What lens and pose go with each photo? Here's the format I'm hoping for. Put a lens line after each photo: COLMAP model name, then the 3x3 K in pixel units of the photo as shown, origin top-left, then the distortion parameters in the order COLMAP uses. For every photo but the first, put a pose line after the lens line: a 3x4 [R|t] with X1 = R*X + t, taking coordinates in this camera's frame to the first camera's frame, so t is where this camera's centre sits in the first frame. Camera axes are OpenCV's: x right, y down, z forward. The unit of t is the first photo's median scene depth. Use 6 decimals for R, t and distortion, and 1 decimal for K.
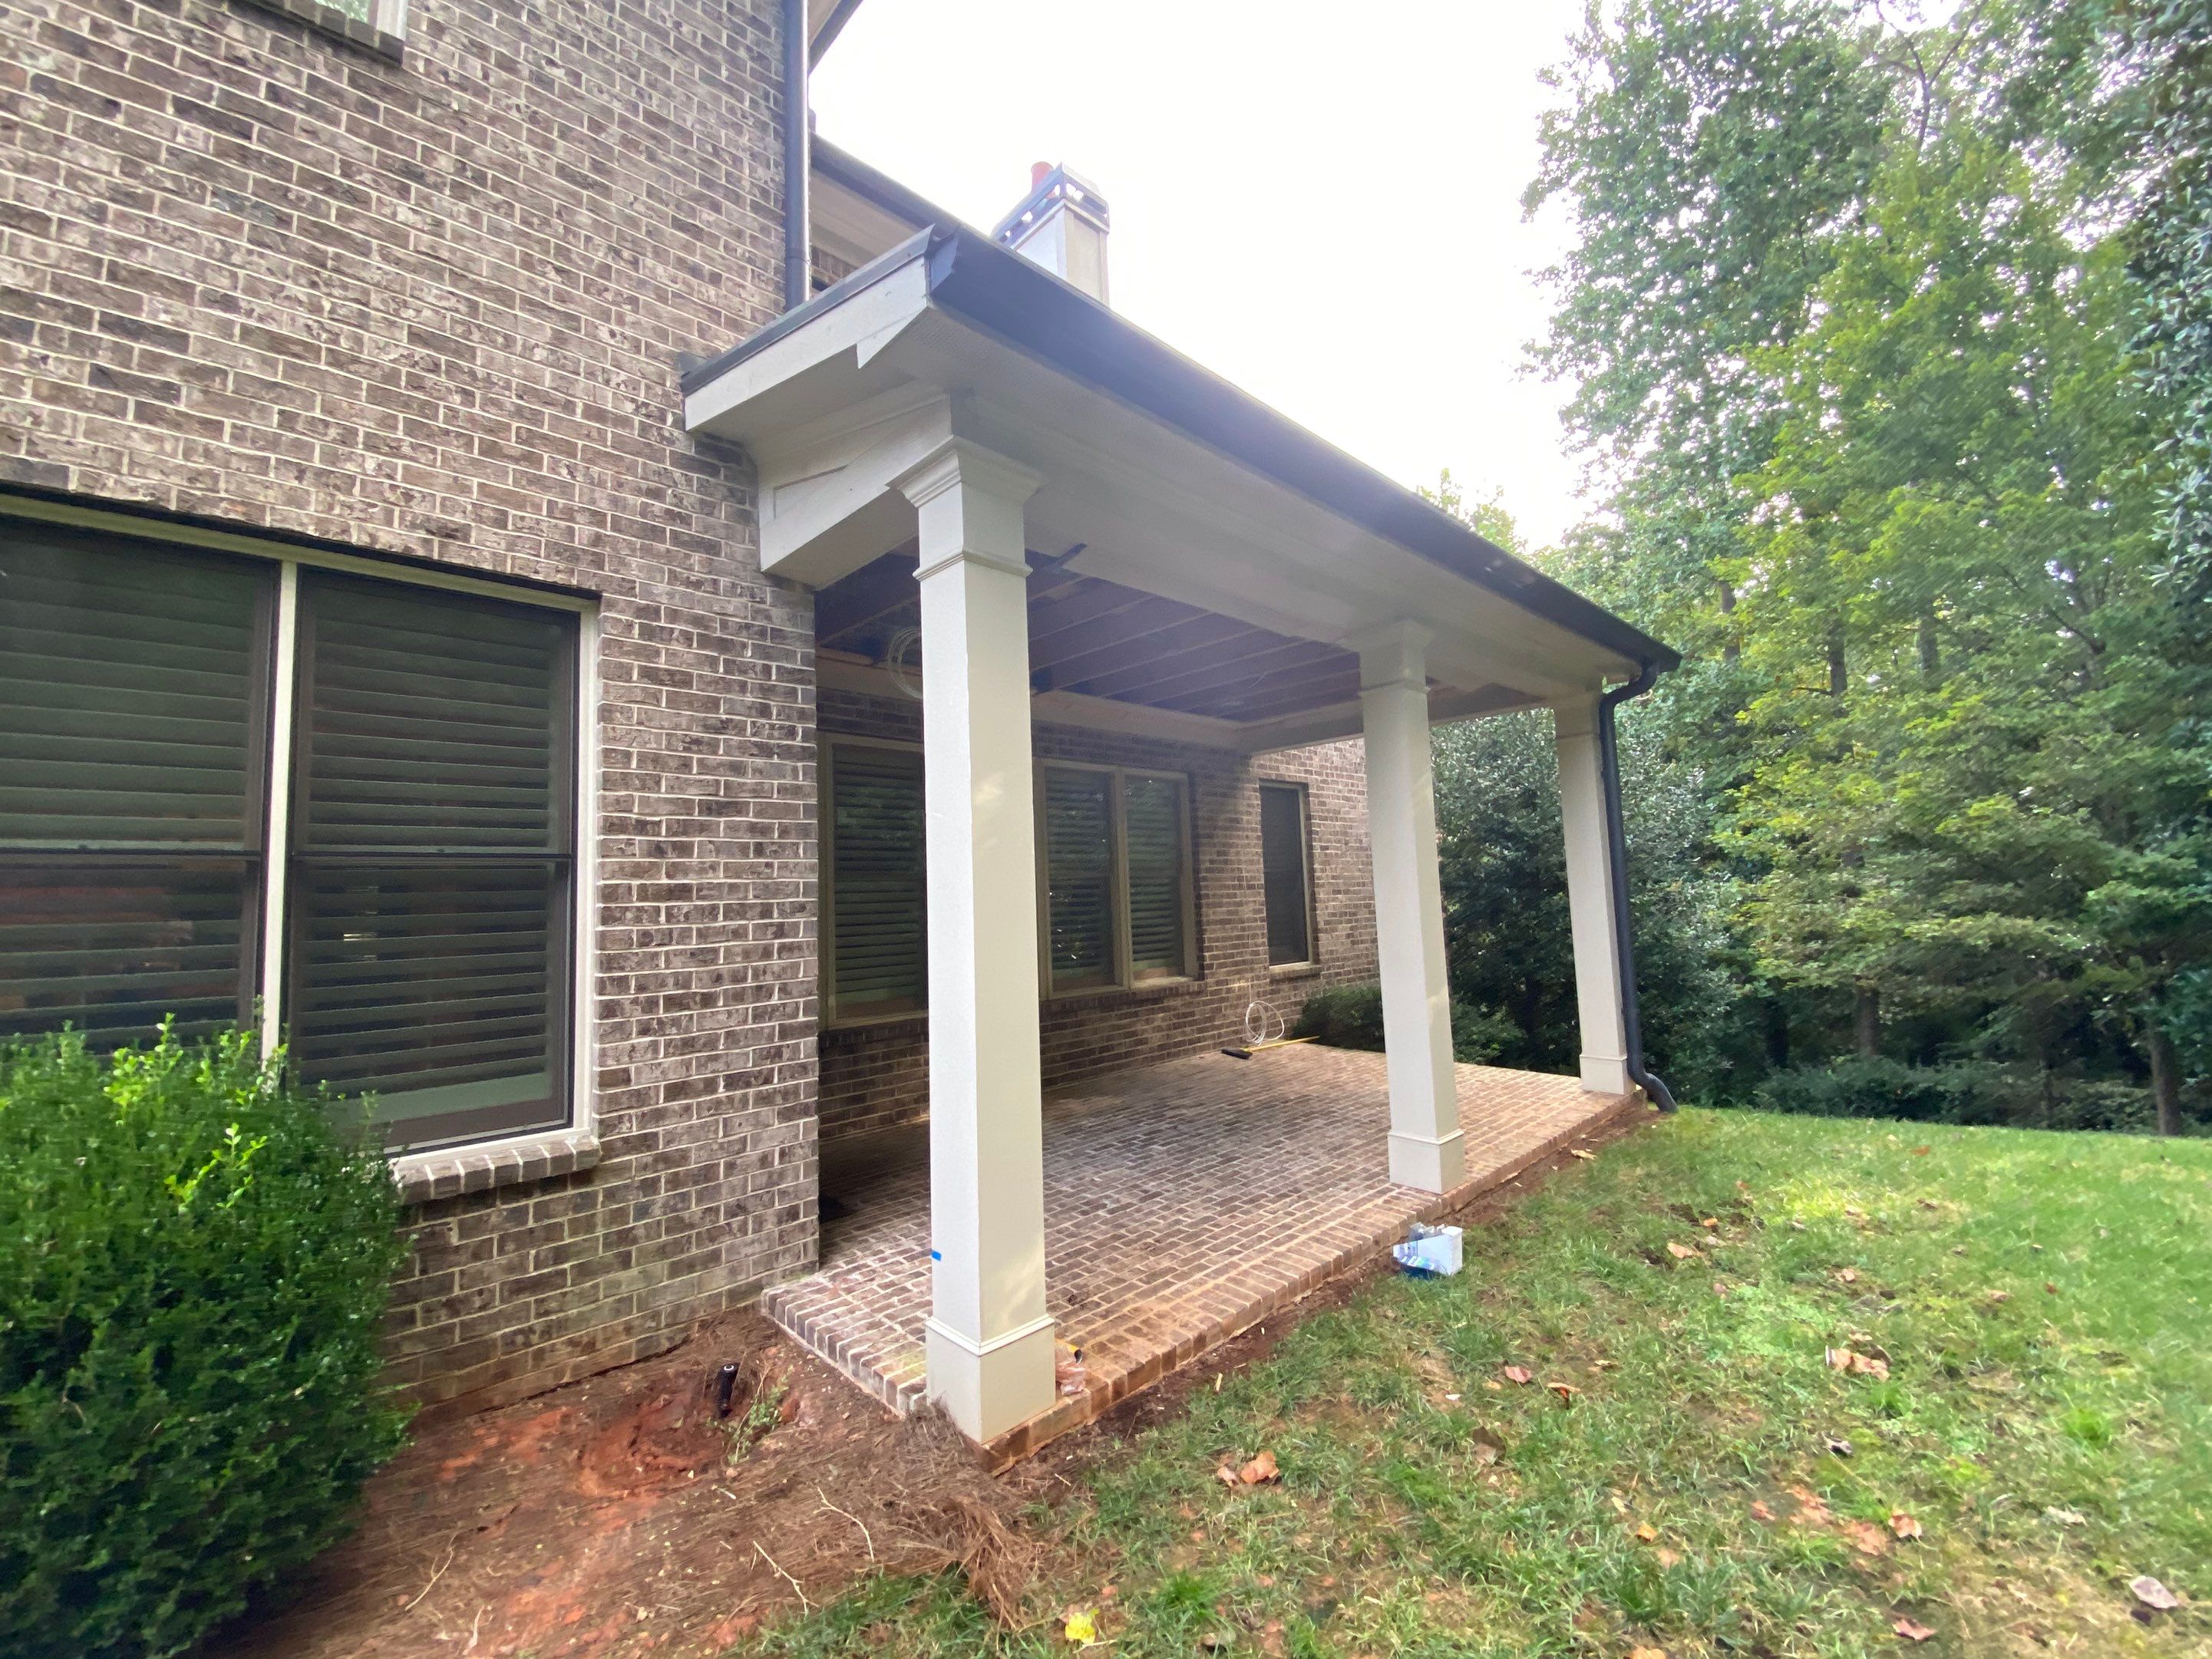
lens RADIAL K [[895.8, 0, 1100.2], [0, 895.8, 829.0], [0, 0, 1]] dist [0.006873, -0.014901]
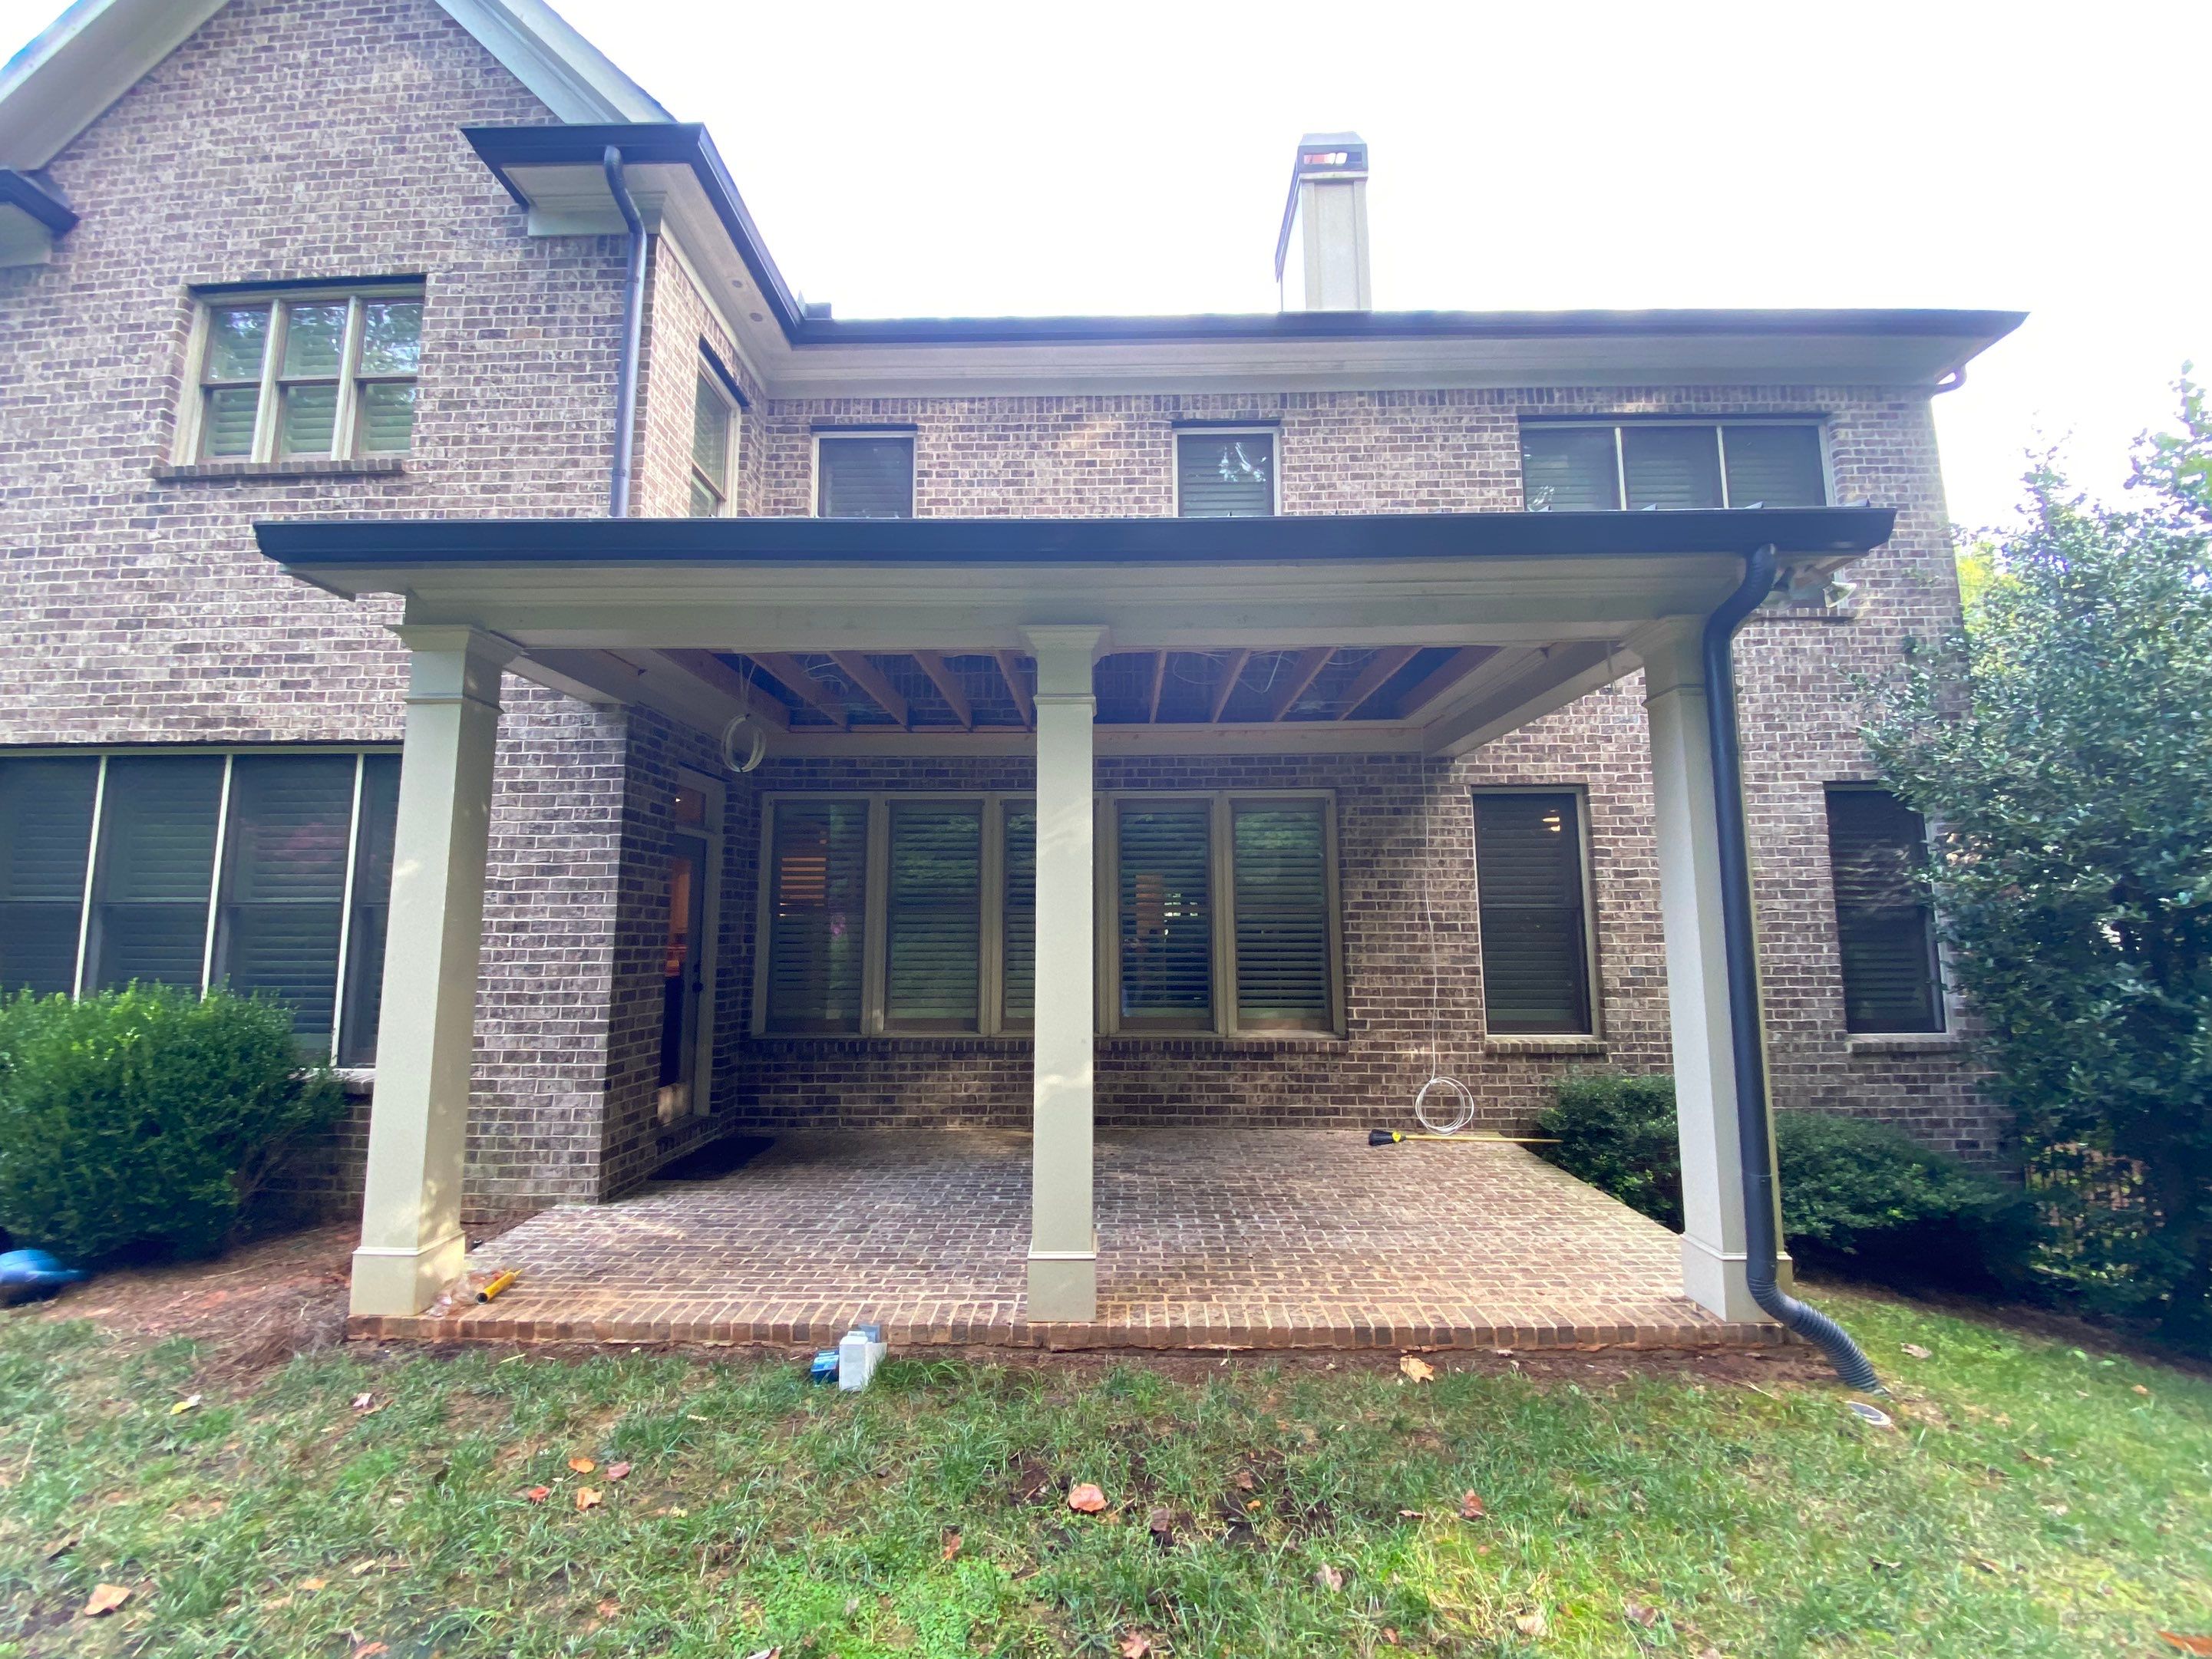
lens RADIAL K [[895.8, 0, 1101.3], [0, 895.8, 829.2], [0, 0, 1]] dist [0.006873, -0.014901]
pose [[0.710930, -0.047960, -0.701625, 1.272609], [0.033295, 0.998849, -0.034541, -0.009664], [0.702474, 0.001195, 0.711708, 0.586556]]
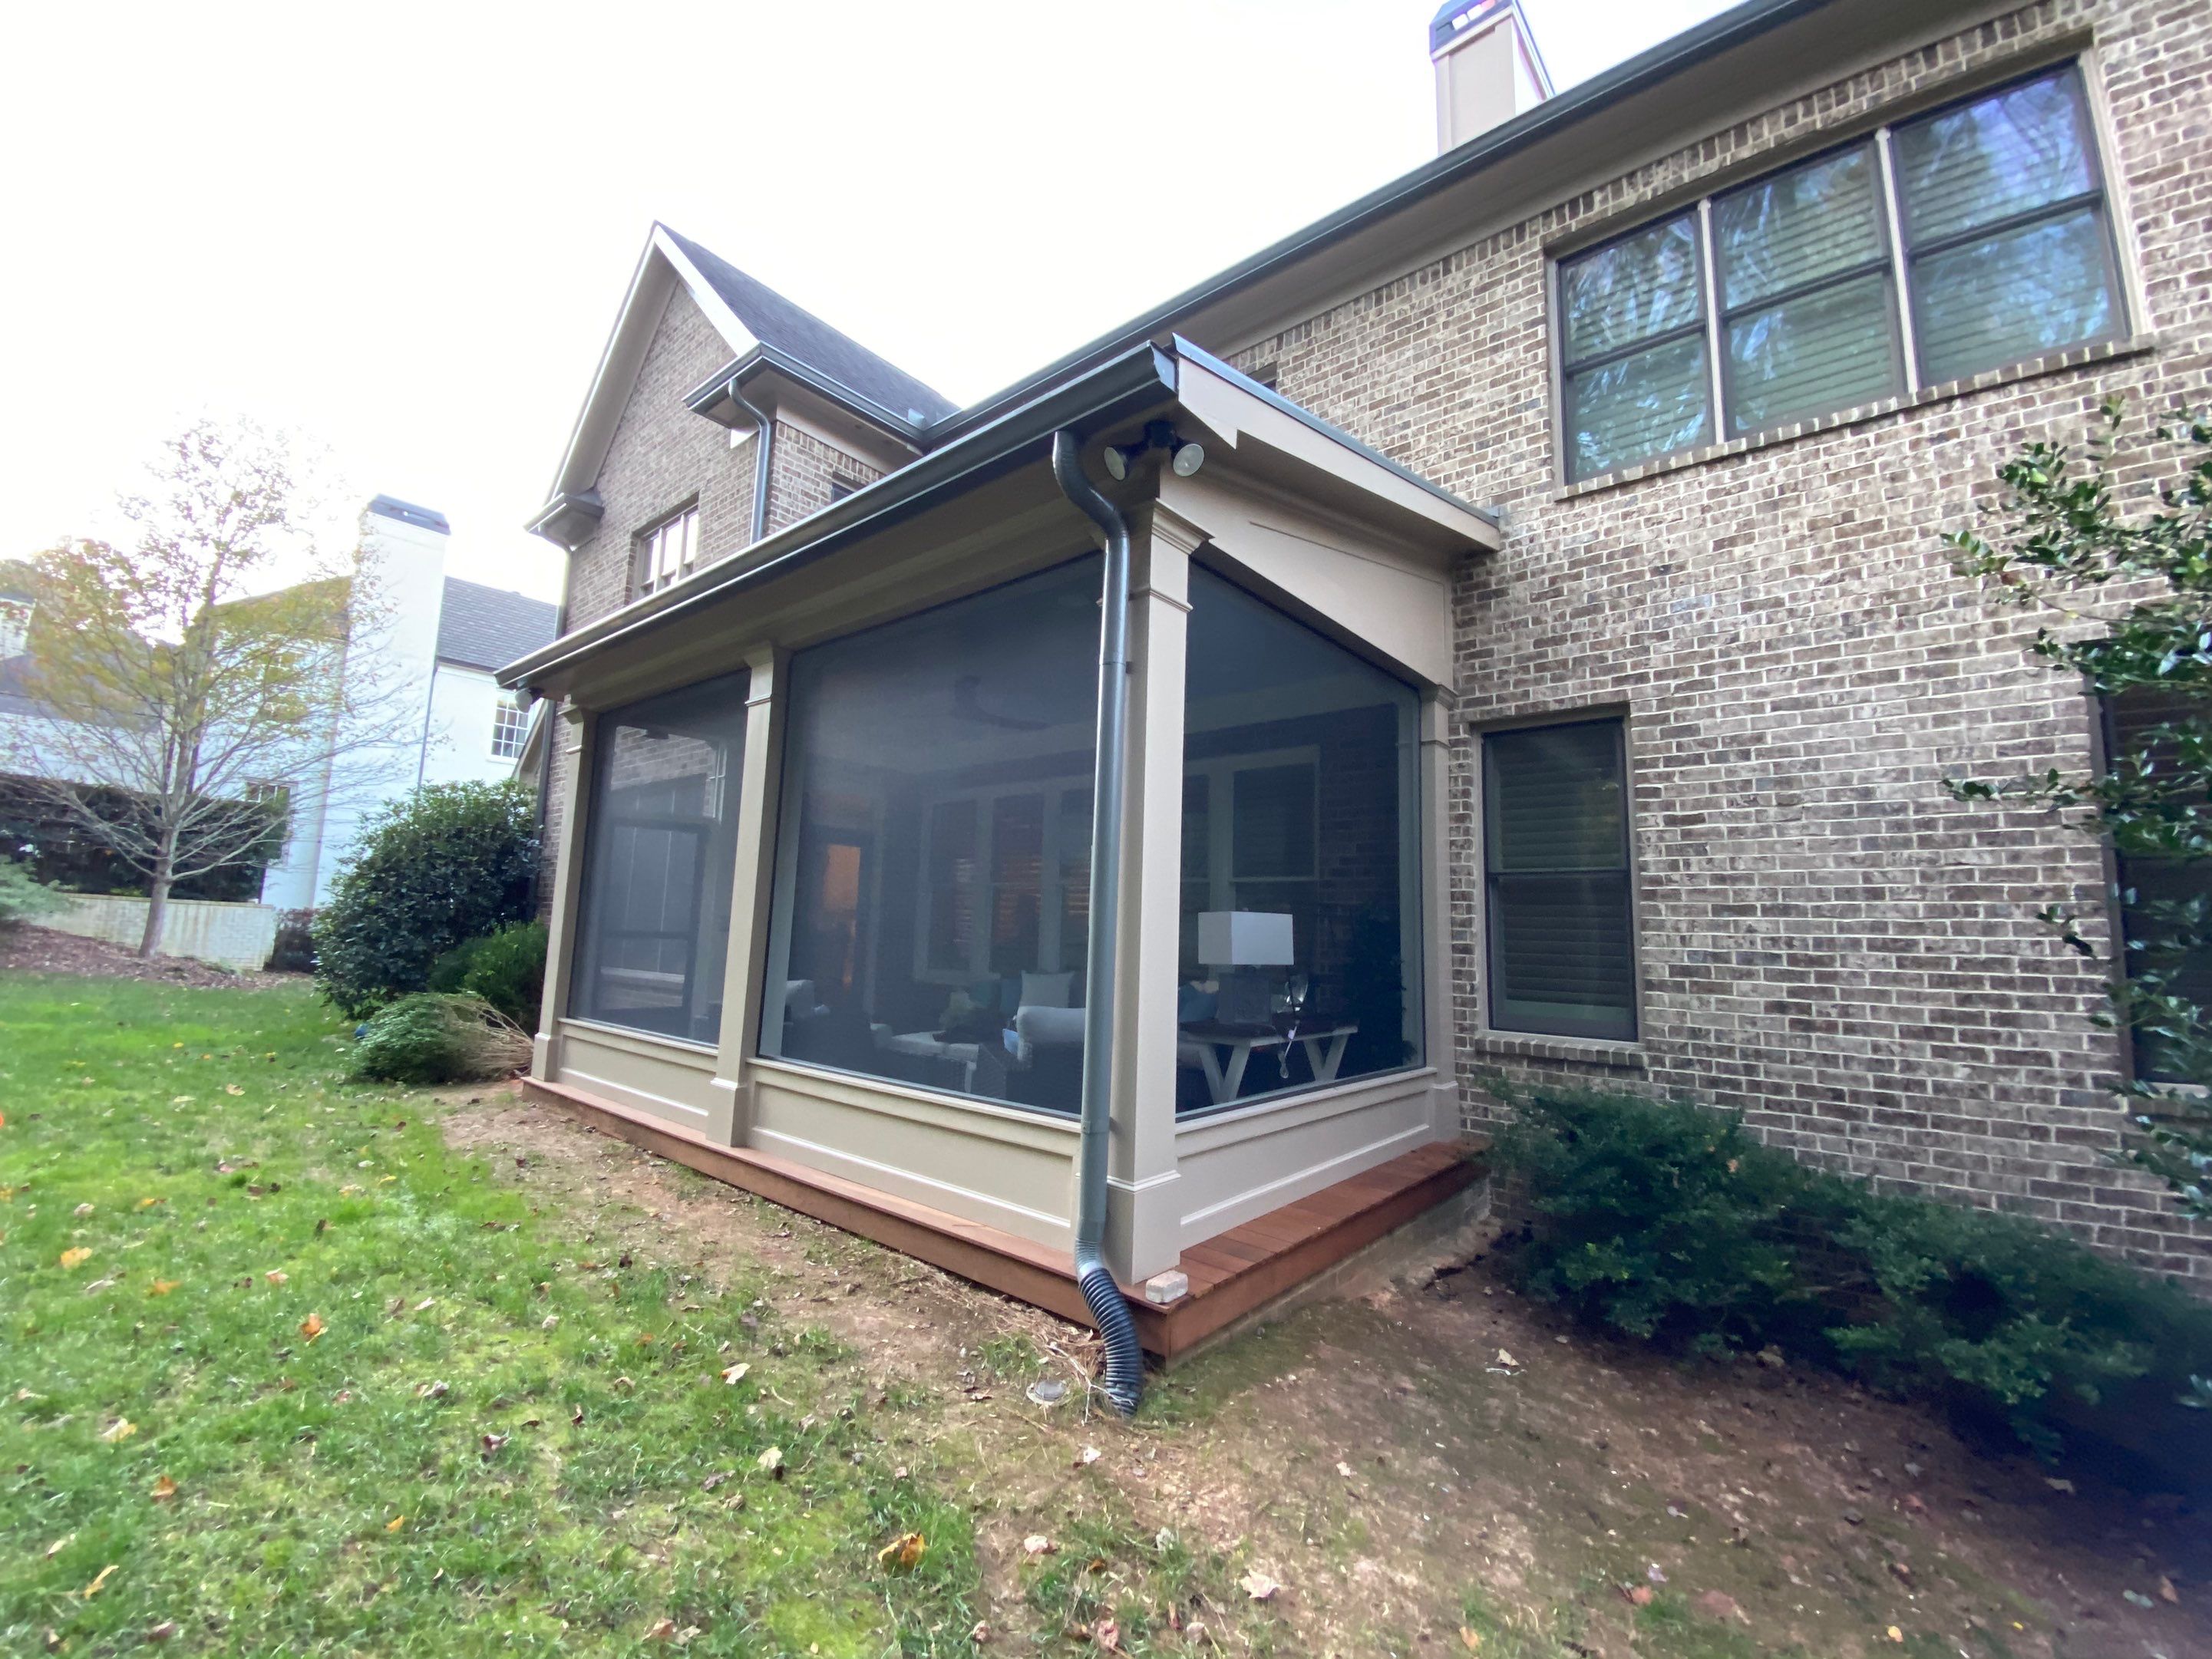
lens RADIAL K [[895.8, 0, 1084.2], [0, 895.8, 827.3], [0, 0, 1]] dist [0.006873, -0.014901]
pose [[0.102784, -0.083820, -0.991166, 1.985313], [0.042427, 0.995906, -0.079821, 0.139805], [0.993799, -0.033848, 0.105919, 1.702437]]
